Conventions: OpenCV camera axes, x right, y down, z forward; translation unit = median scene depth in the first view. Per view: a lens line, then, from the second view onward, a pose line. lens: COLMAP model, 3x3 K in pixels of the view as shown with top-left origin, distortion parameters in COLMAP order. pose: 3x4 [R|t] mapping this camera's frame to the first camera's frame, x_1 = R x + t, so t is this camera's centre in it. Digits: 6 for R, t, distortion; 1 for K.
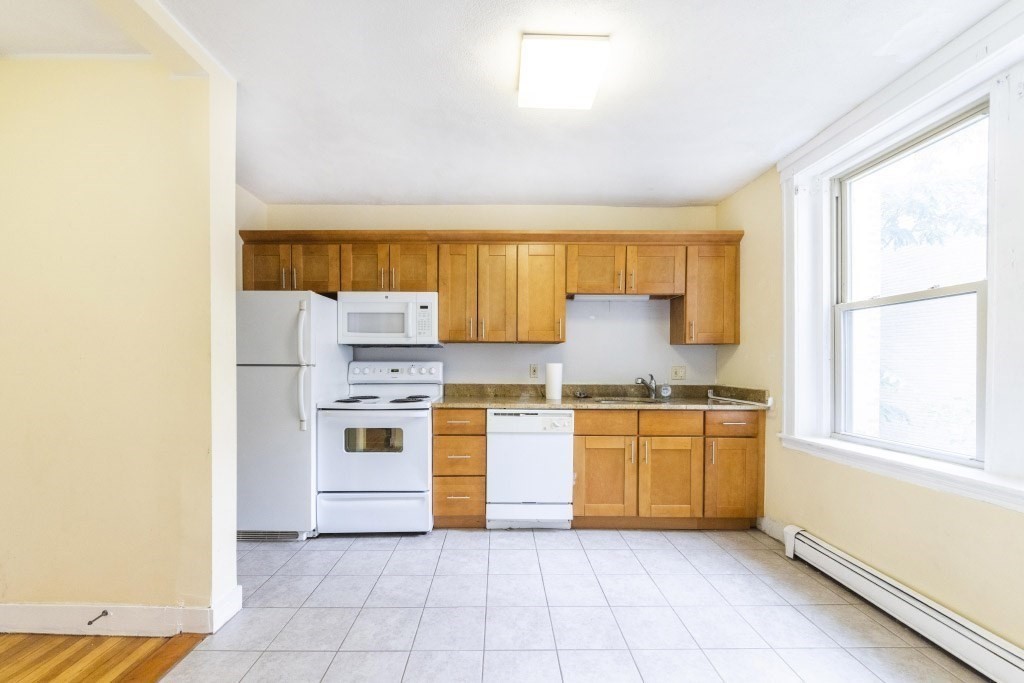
lens RADIAL K [[412.6, 0, 499.8], [0, 412.6, 364.0], [0, 0, 1]] dist [0.000122, -0.000070]
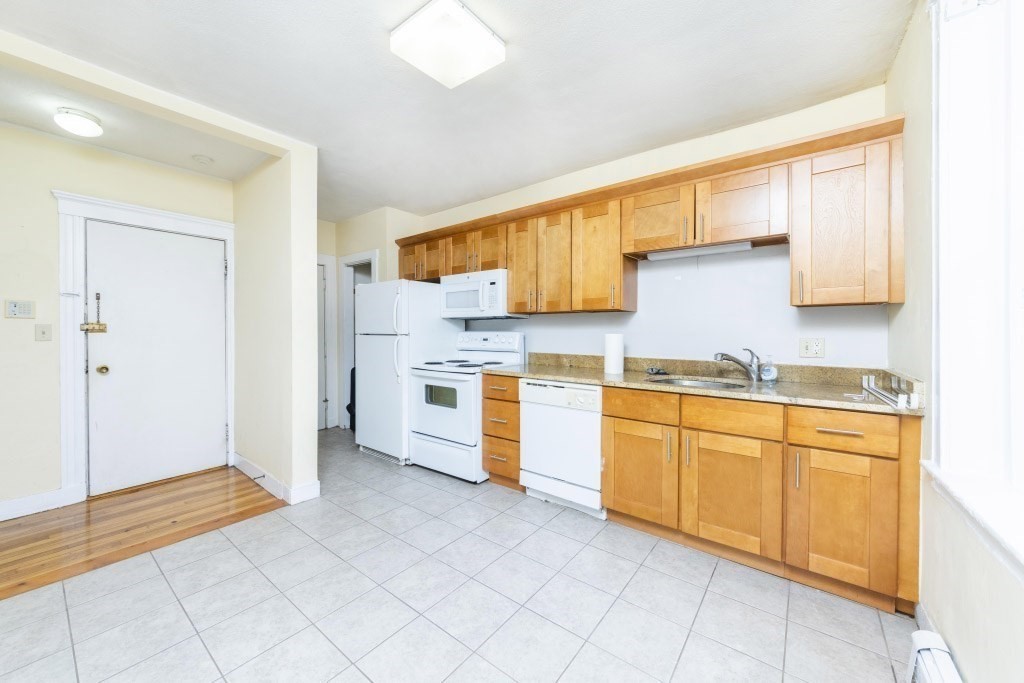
lens RADIAL K [[378.2, 0, 510.7], [0, 378.2, 335.1], [0, 0, 1]] dist [0.000214, -0.000081]
pose [[0.783754, 0.004813, -0.621053, 0.497447], [-0.001946, 0.999984, 0.005294, -0.002732], [0.621069, -0.002941, 0.783751, 0.227086]]
